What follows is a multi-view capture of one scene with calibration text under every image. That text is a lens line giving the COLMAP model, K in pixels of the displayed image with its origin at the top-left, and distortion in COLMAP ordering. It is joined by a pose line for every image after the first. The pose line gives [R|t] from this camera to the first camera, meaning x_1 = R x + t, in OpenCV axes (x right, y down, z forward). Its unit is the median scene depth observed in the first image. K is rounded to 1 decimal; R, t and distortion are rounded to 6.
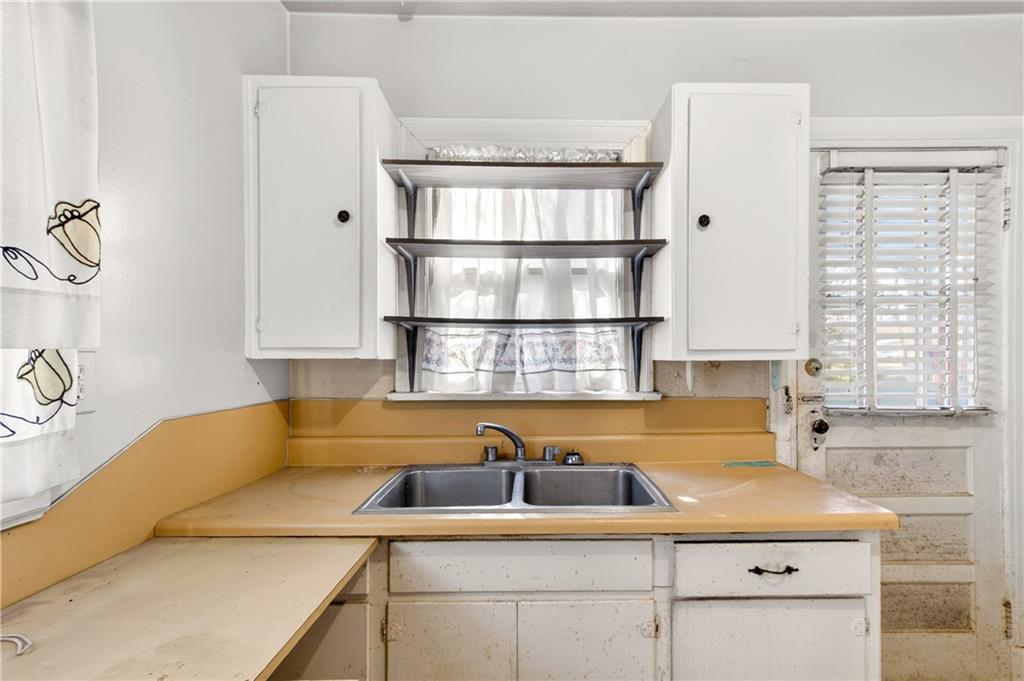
lens RADIAL K [[483.8, 0, 547.4], [0, 483.8, 352.4], [0, 0, 1]] dist [0.023622, 0.000115]
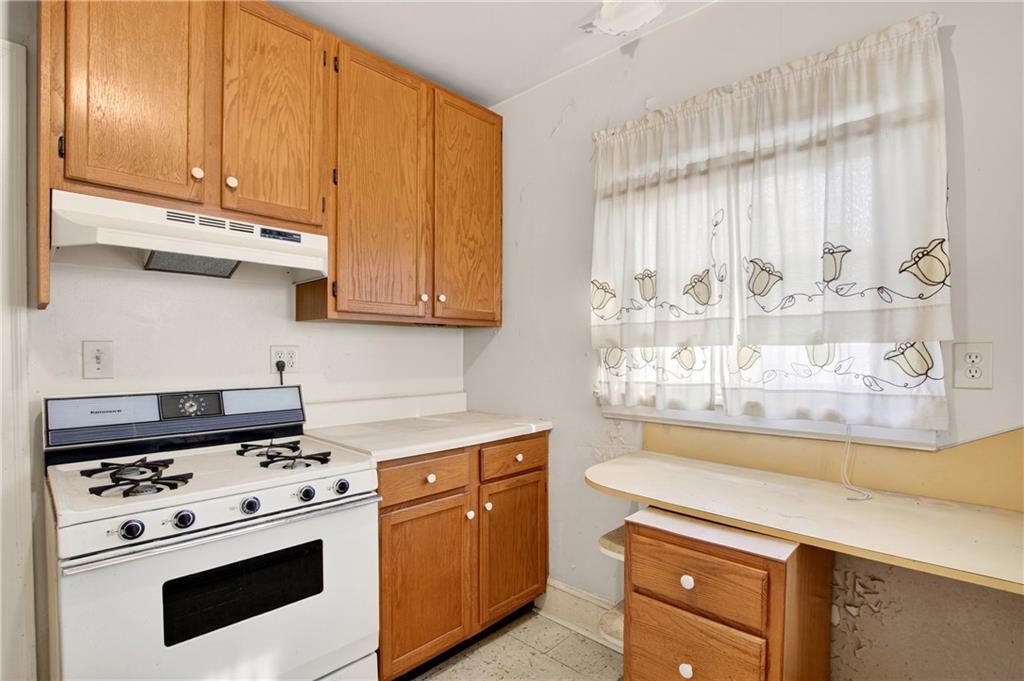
lens RADIAL K [[485.9, 0, 512.0], [0, 485.9, 340.5], [0, 0, 1]] dist [-0.002286, -0.000162]
pose [[-0.714749, -0.012955, -0.699261, 0.207792], [0.006134, 0.999674, -0.024790, 0.003795], [0.699354, -0.022008, -0.714436, 0.245527]]
